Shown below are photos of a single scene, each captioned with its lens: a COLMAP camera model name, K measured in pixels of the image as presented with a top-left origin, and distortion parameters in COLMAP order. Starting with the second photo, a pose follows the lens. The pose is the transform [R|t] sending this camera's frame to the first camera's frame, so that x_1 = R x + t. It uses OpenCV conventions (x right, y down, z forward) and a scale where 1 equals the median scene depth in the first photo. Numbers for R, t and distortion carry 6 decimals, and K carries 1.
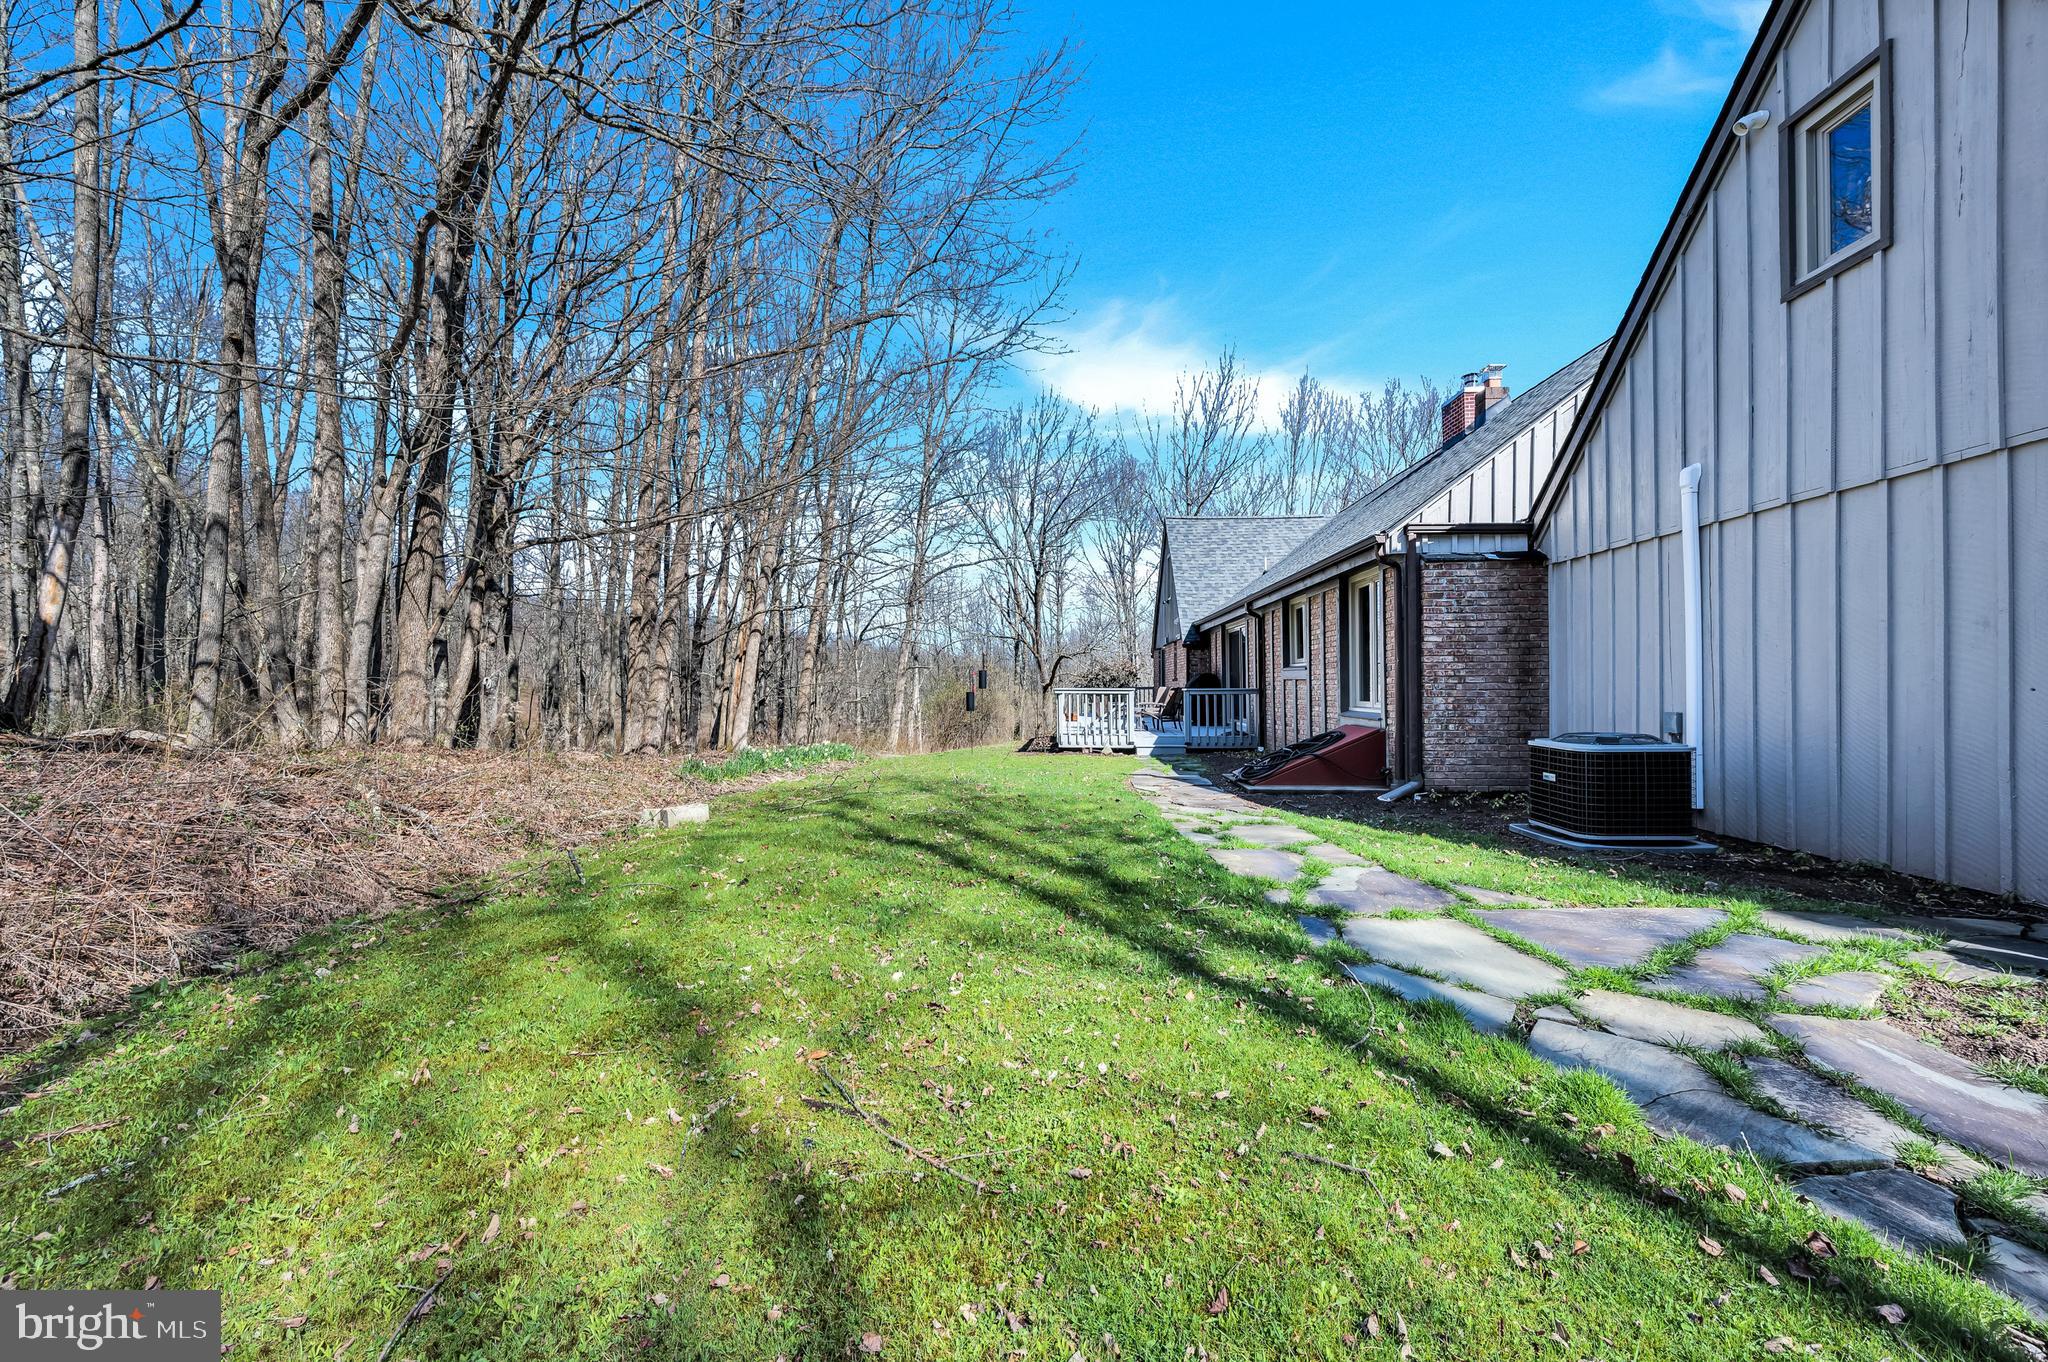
lens RADIAL K [[950.3, 0, 1024.0], [0, 950.3, 681.0], [0, 0, 1]] dist [-0.000881, -0.000121]
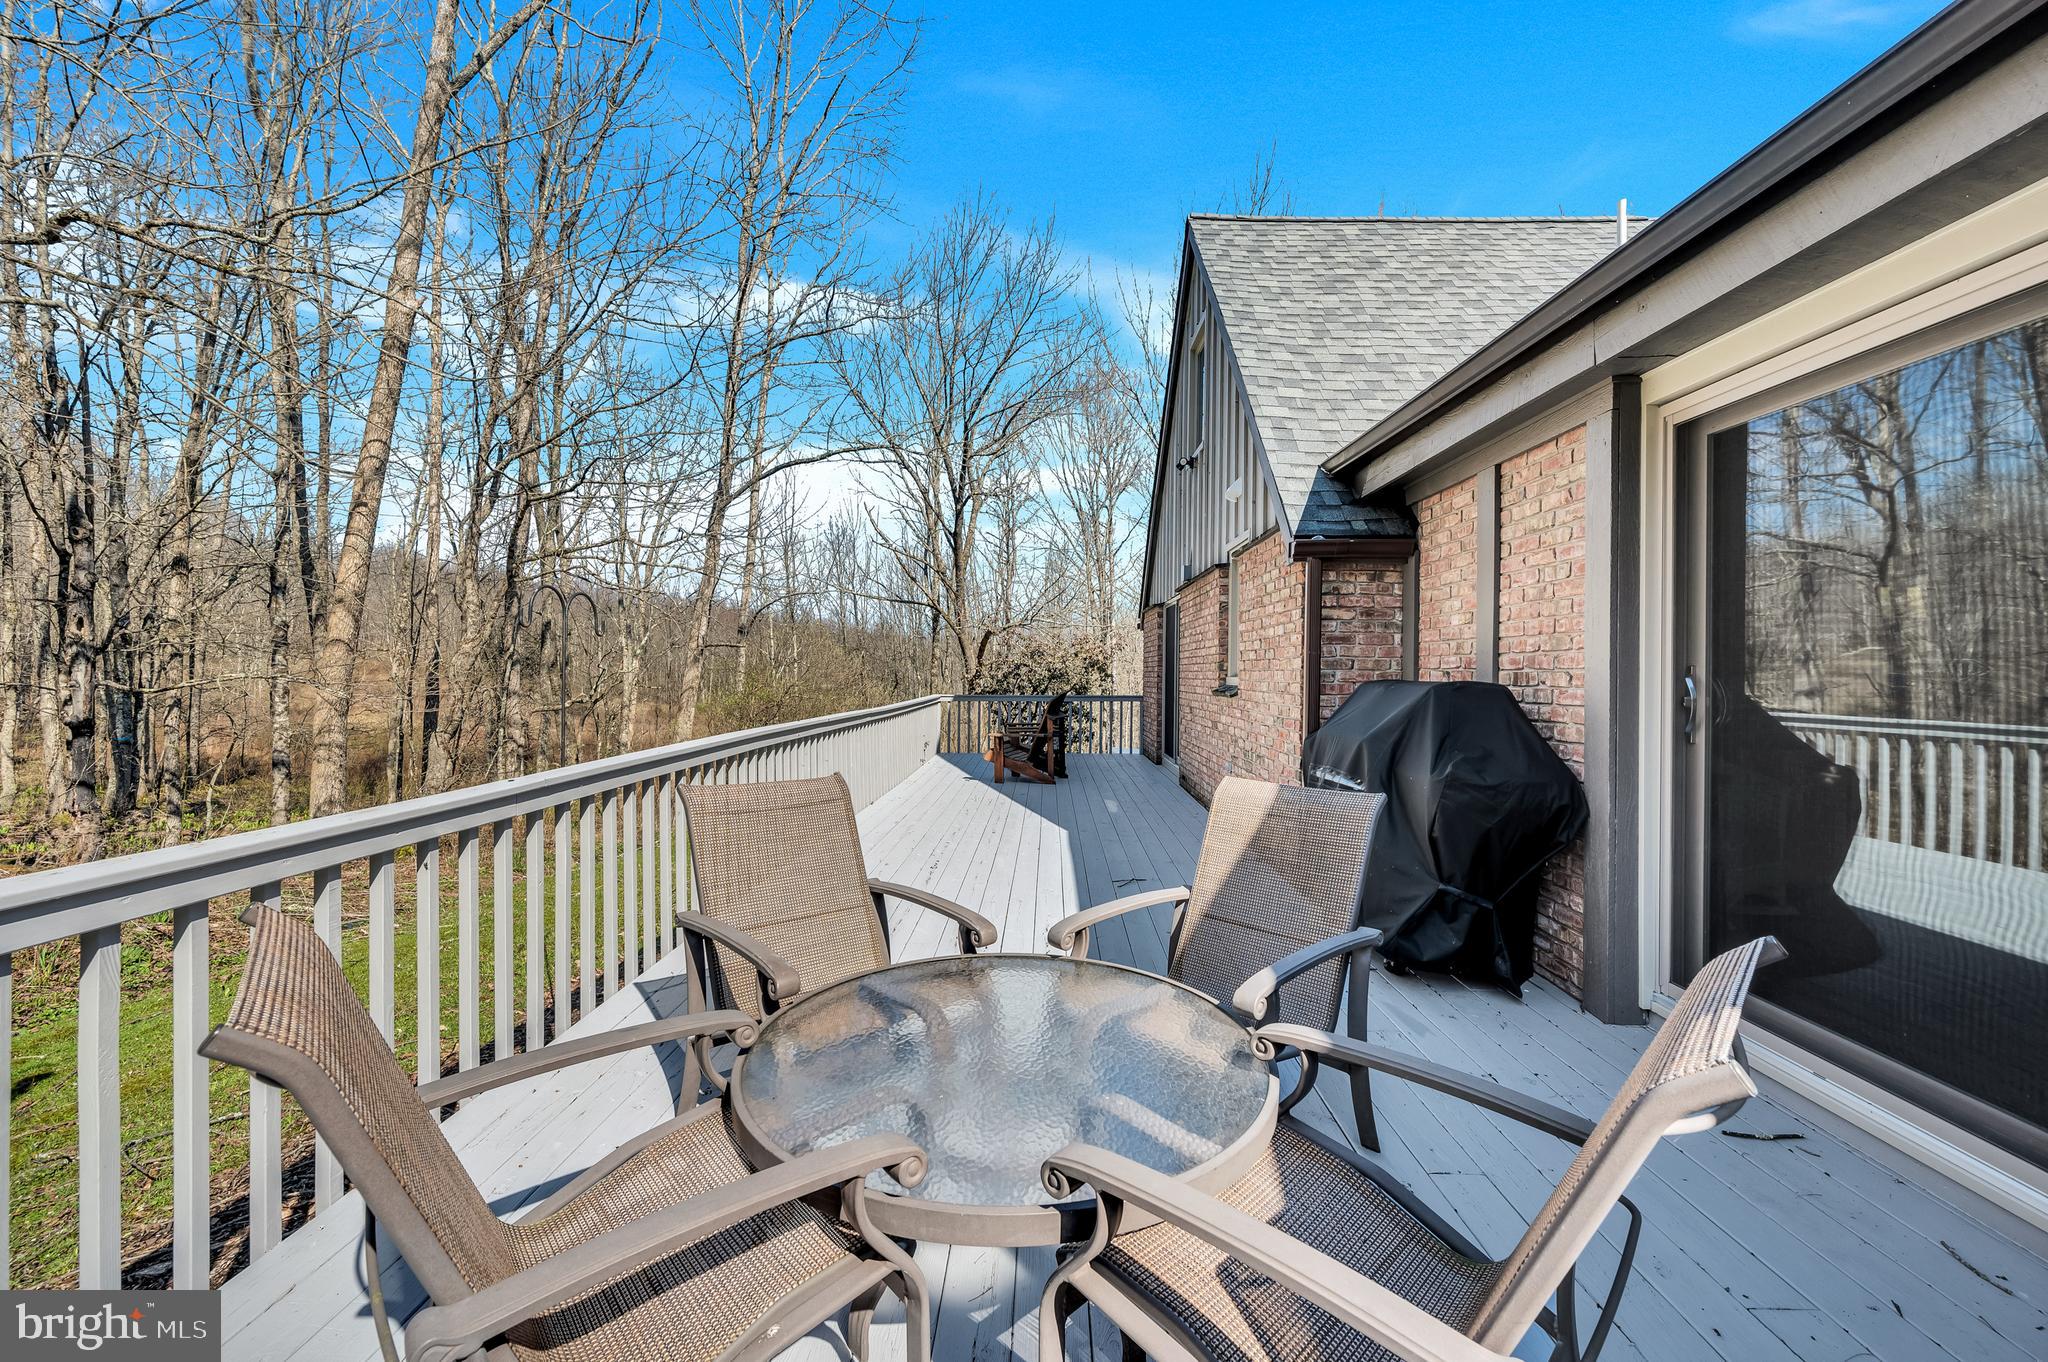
lens RADIAL K [[950.3, 0, 1024.0], [0, 950.3, 681.0], [0, 0, 1]] dist [-0.000881, -0.000121]
pose [[0.999761, 0.003963, 0.021497, 0.045349], [-0.004325, 0.999849, 0.016803, -0.003936], [-0.021427, -0.016892, 0.999628, 0.362075]]
